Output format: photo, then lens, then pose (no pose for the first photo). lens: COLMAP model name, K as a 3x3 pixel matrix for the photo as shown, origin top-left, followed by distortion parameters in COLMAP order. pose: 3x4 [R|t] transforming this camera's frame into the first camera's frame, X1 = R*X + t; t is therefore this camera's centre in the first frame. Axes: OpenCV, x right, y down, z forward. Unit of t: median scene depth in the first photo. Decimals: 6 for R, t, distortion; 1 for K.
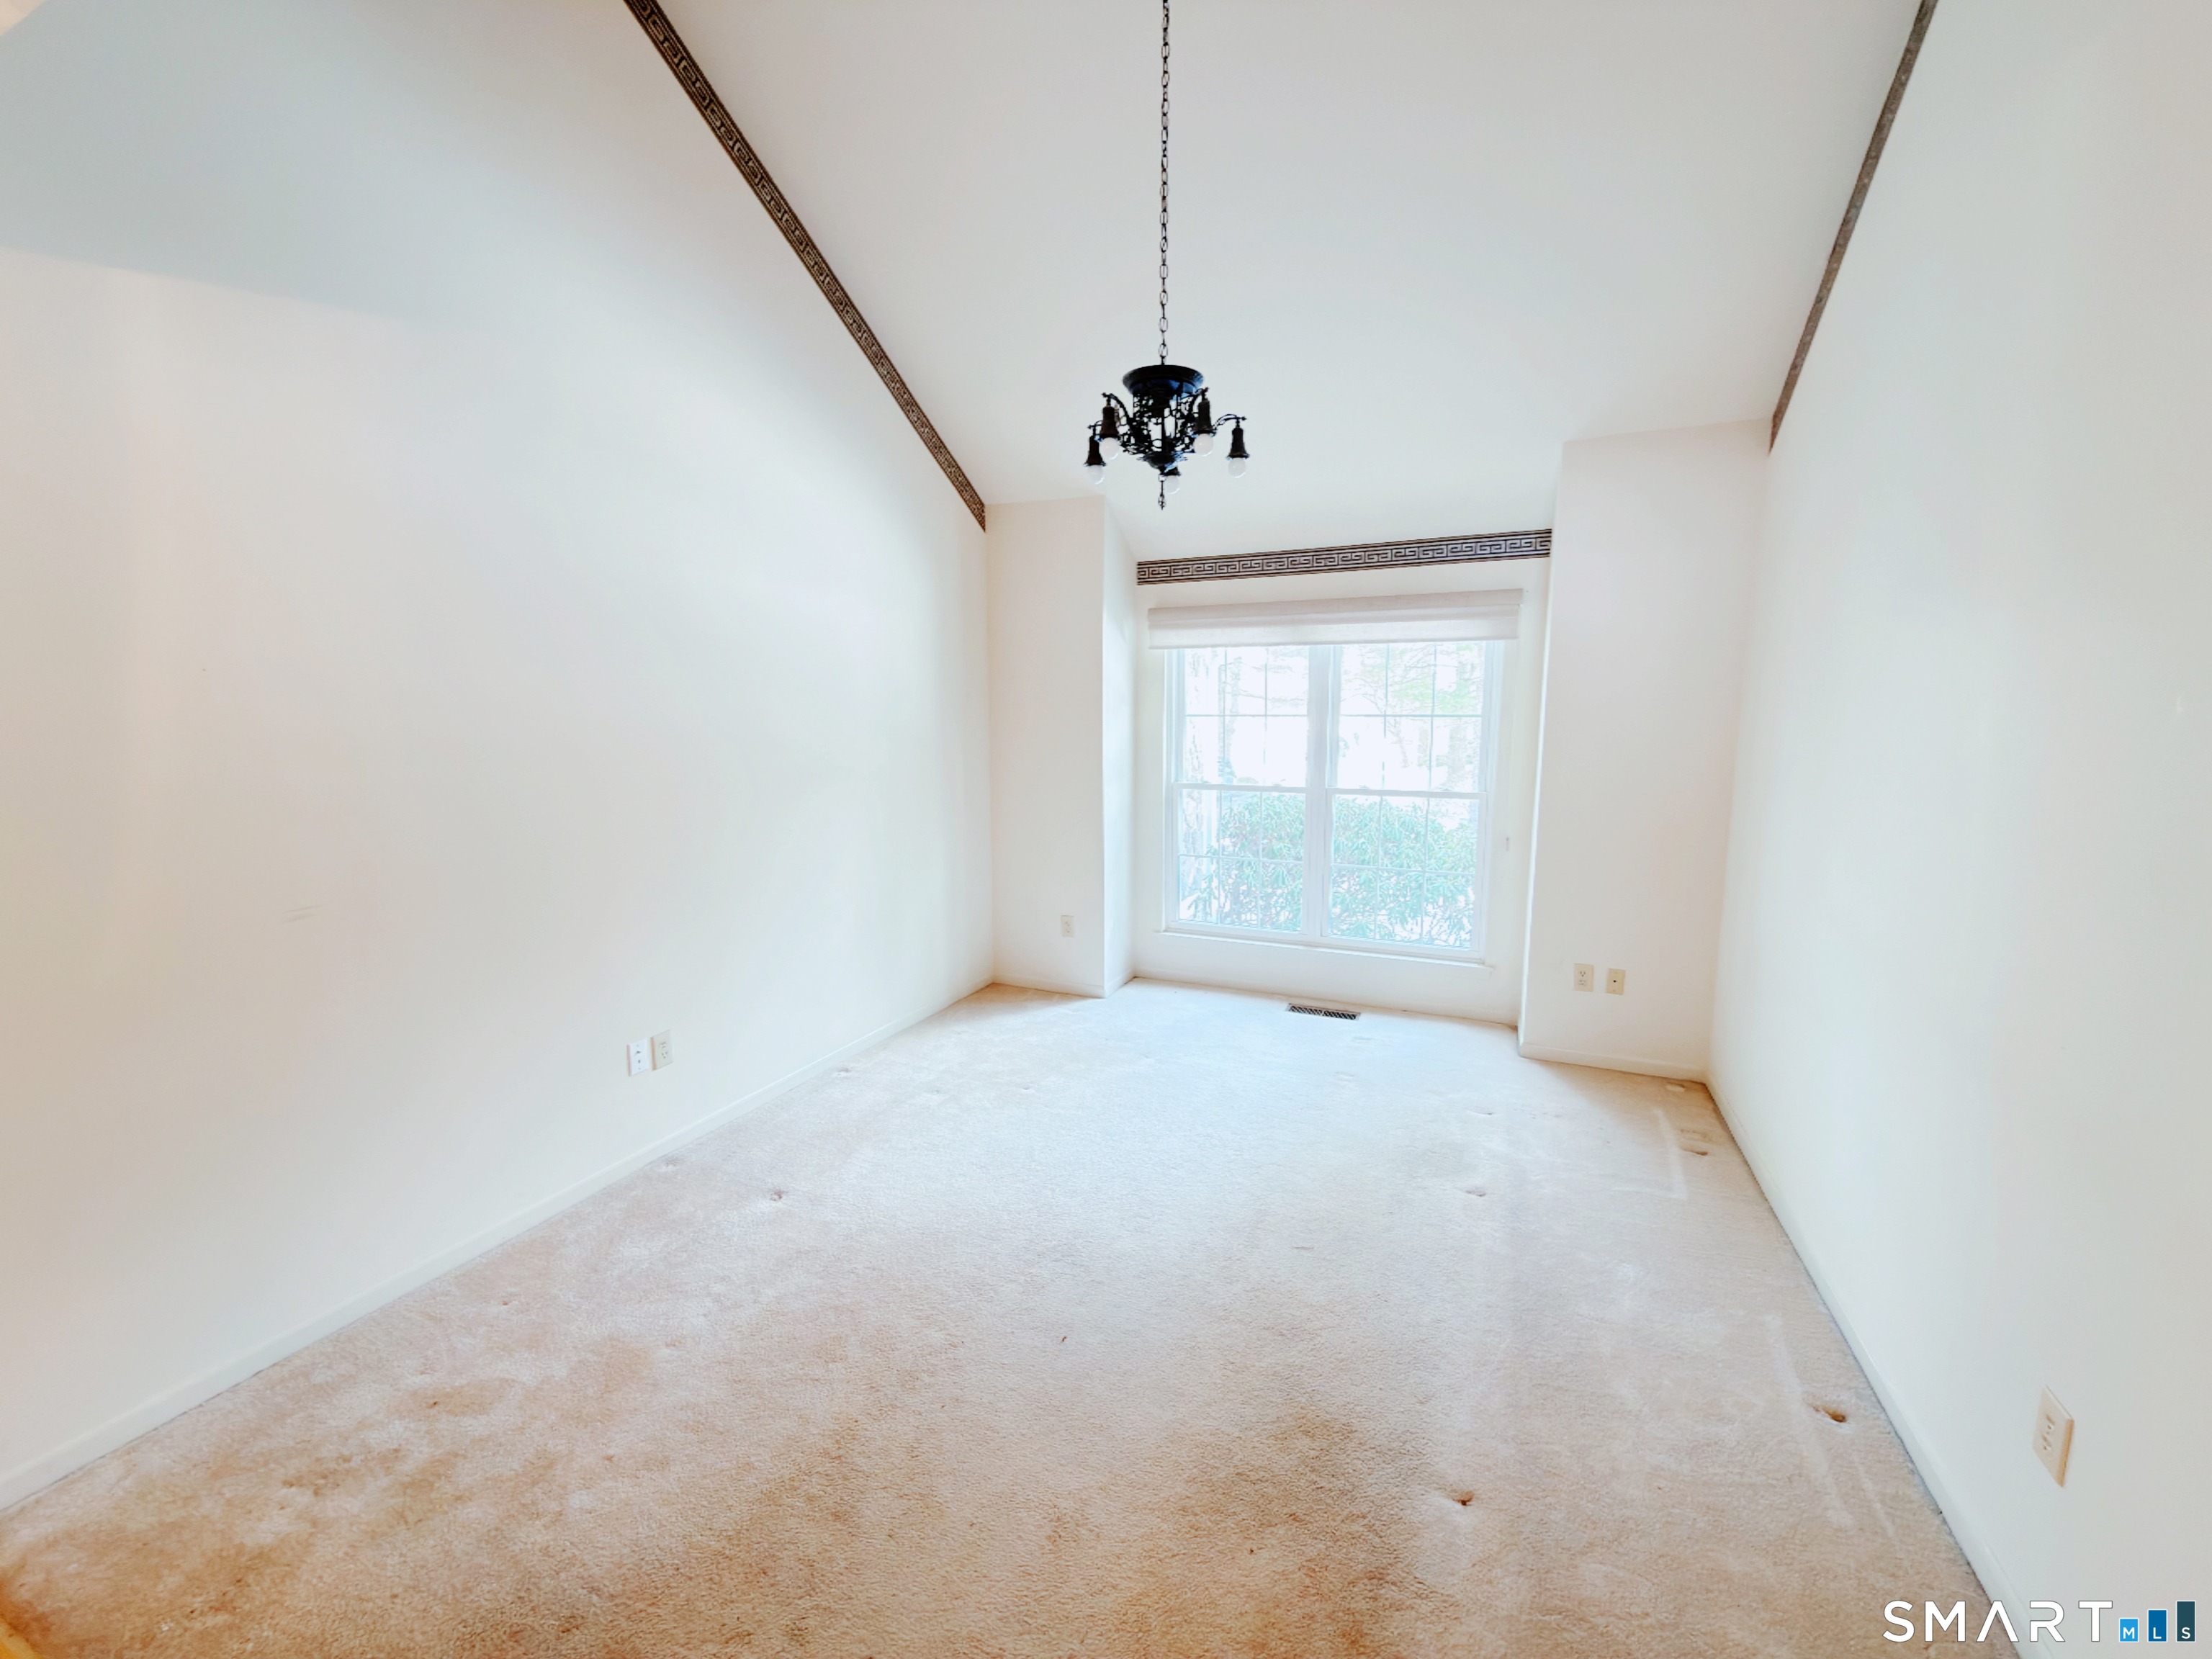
lens RADIAL K [[882.4, 0, 1107.0], [0, 882.4, 846.7], [0, 0, 1]] dist [0.000601, 0.000040]
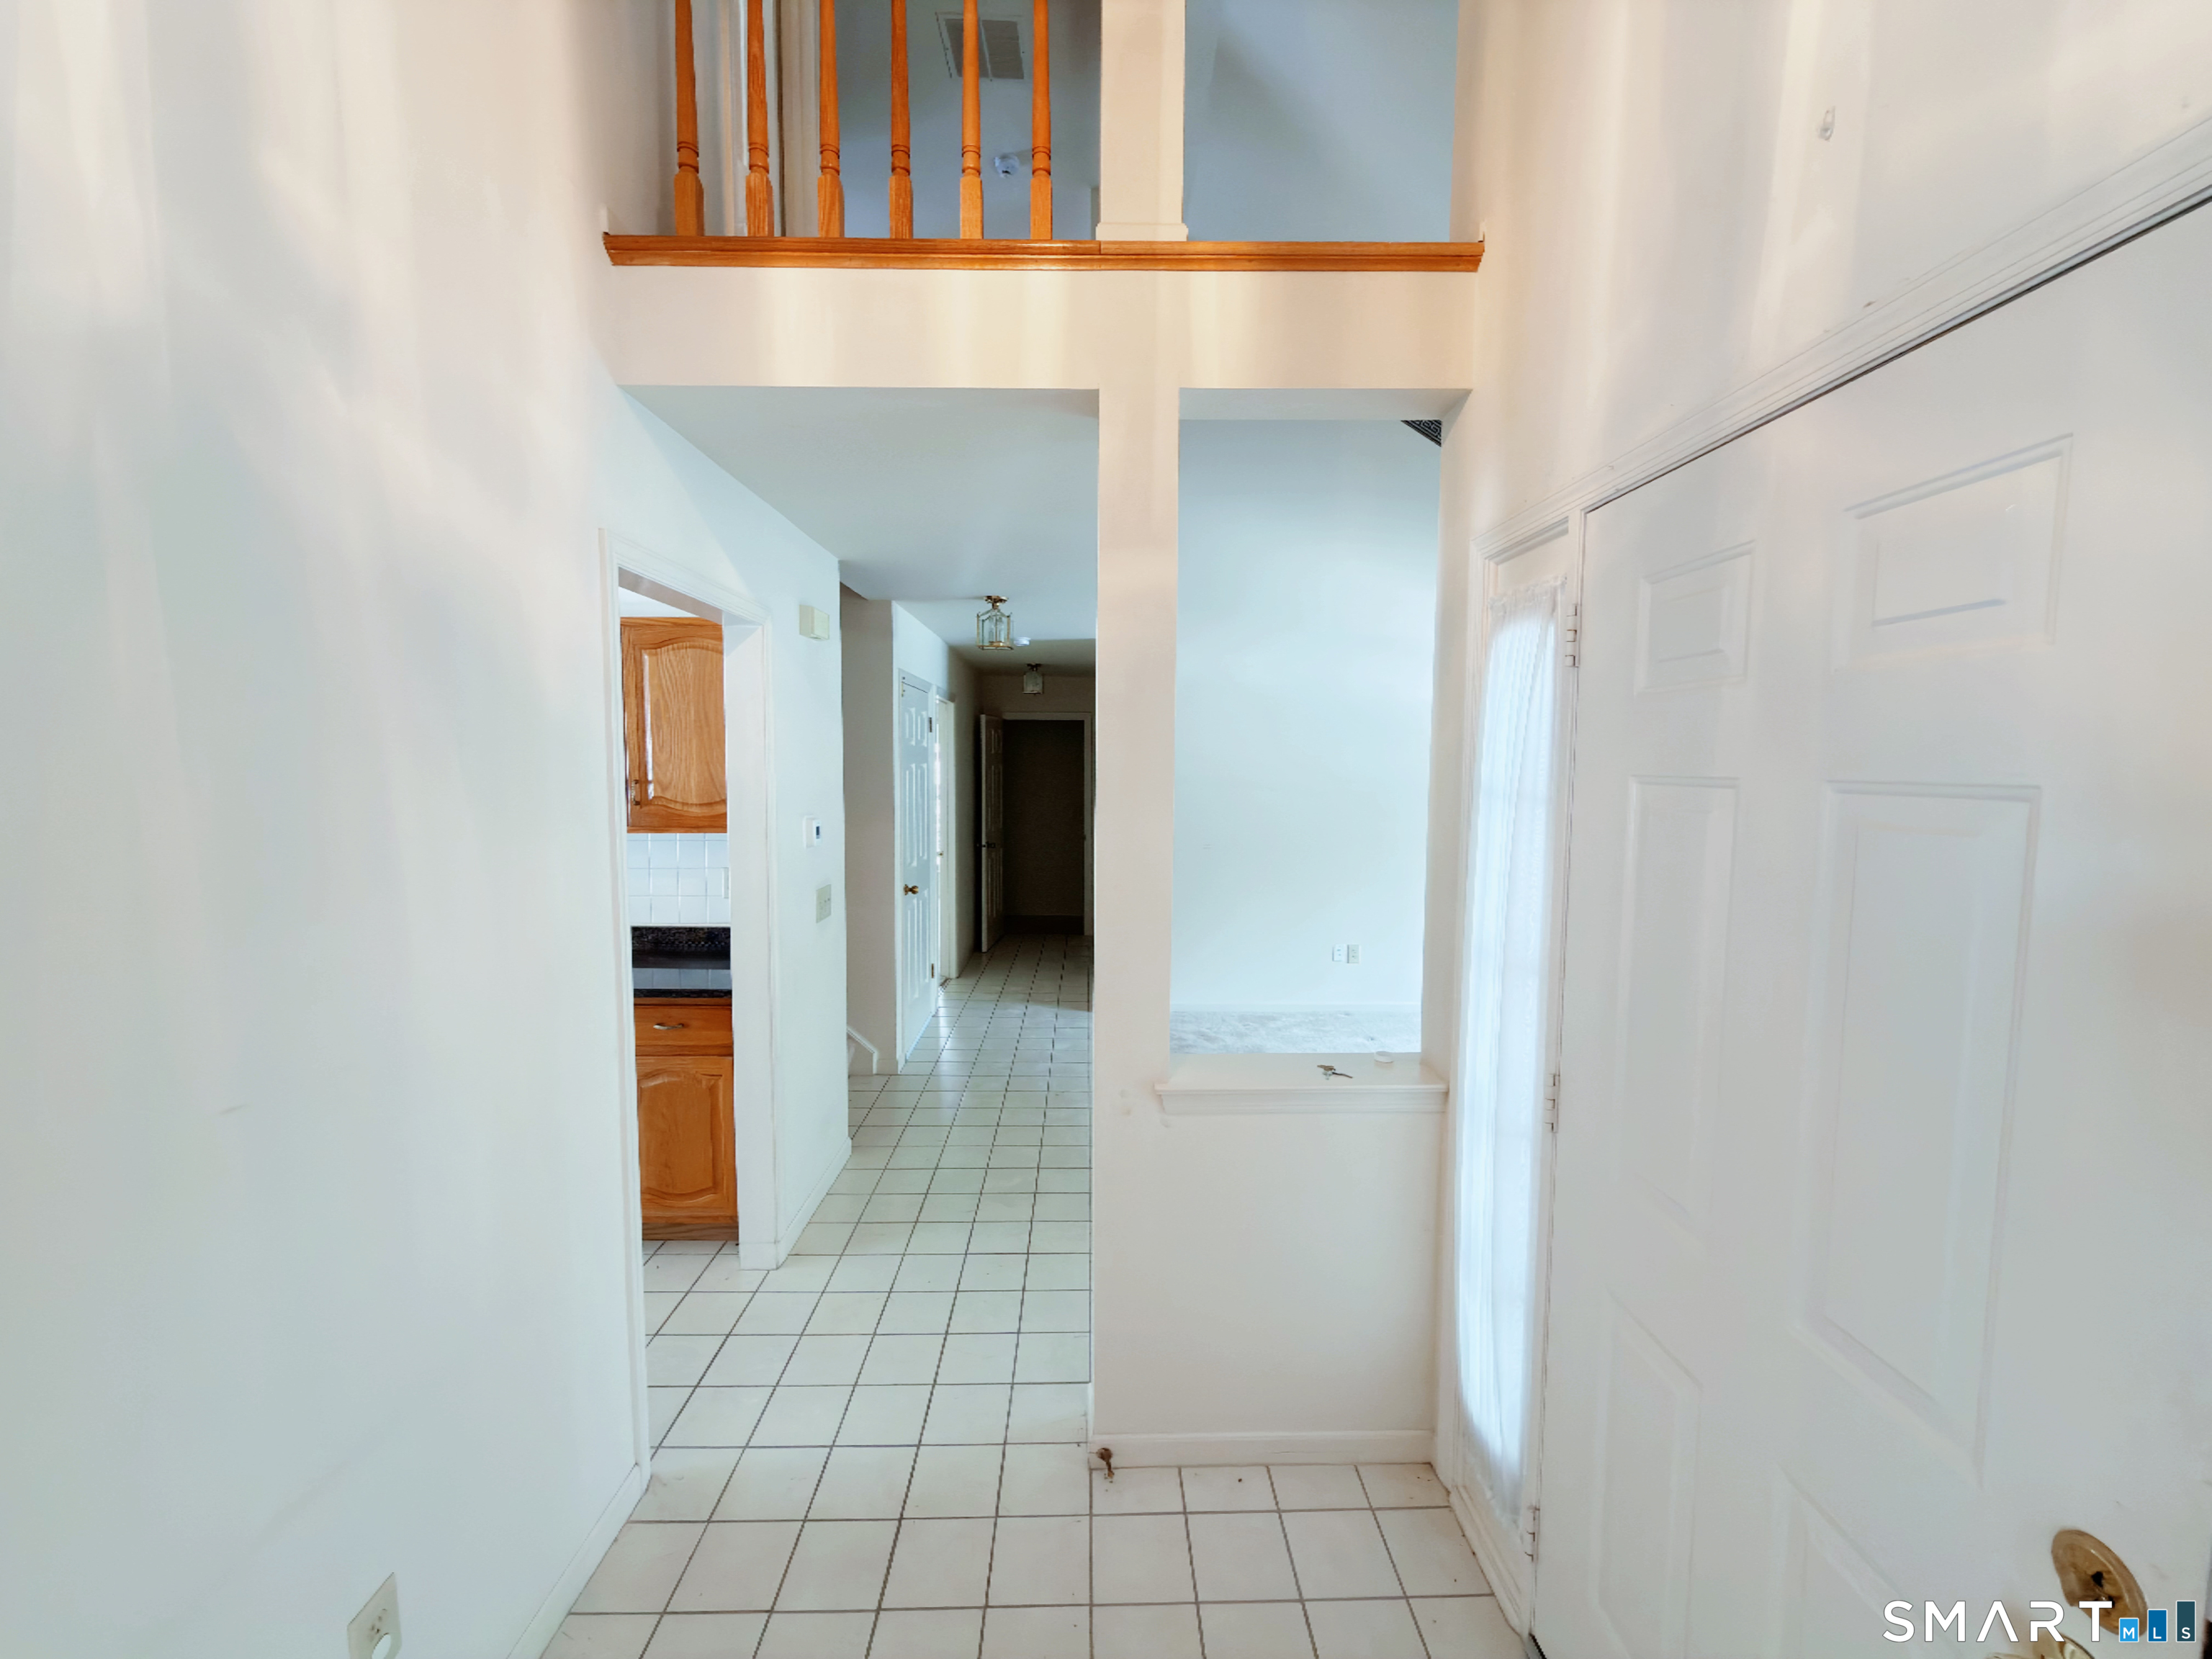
lens RADIAL K [[889.6, 0, 1119.1], [0, 889.6, 828.8], [0, 0, 1]] dist [0.000201, -0.000119]
pose [[0.426570, 0.073684, -0.901448, 0.773193], [-0.147816, 0.988955, 0.010889, 0.017104], [0.892294, 0.128603, 0.432750, -0.232781]]
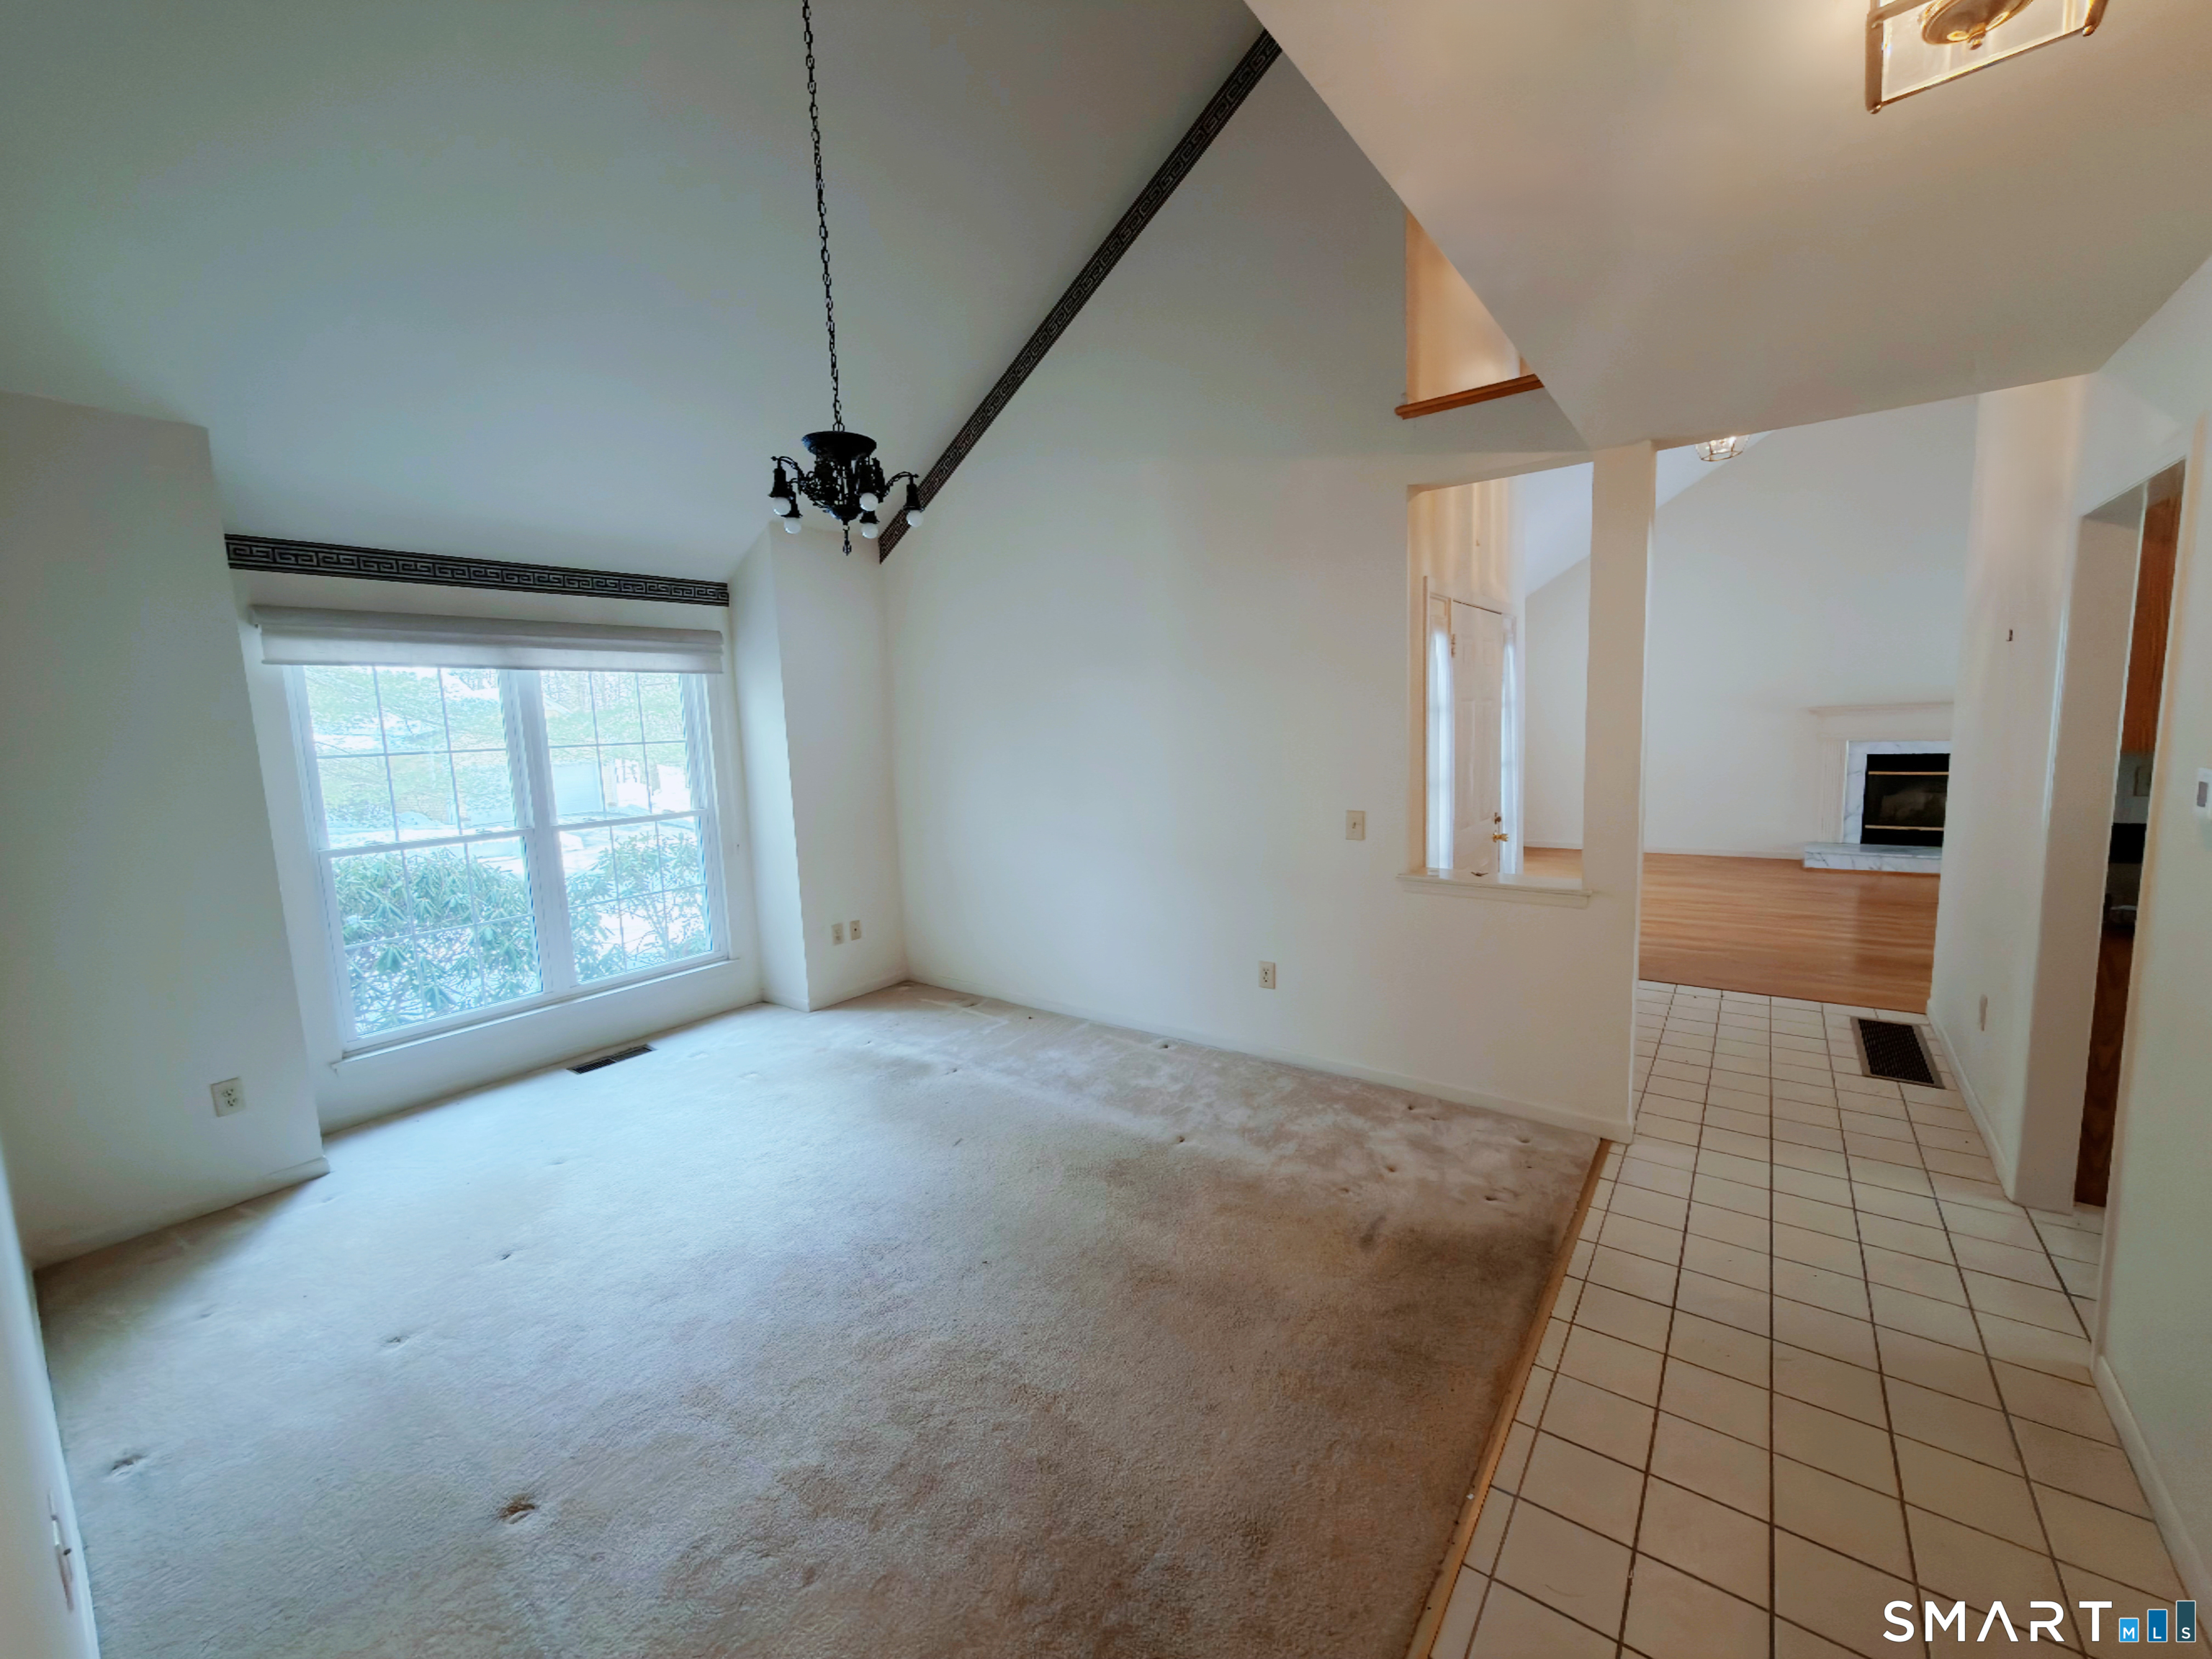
lens RADIAL K [[889.6, 0, 1119.1], [0, 889.6, 828.8], [0, 0, 1]] dist [0.000201, -0.000119]
pose [[0.215443, -0.128212, 0.968063, -0.630411], [0.186657, 0.978471, 0.088050, -0.042614], [-0.958511, 0.161727, 0.234736, 0.269478]]
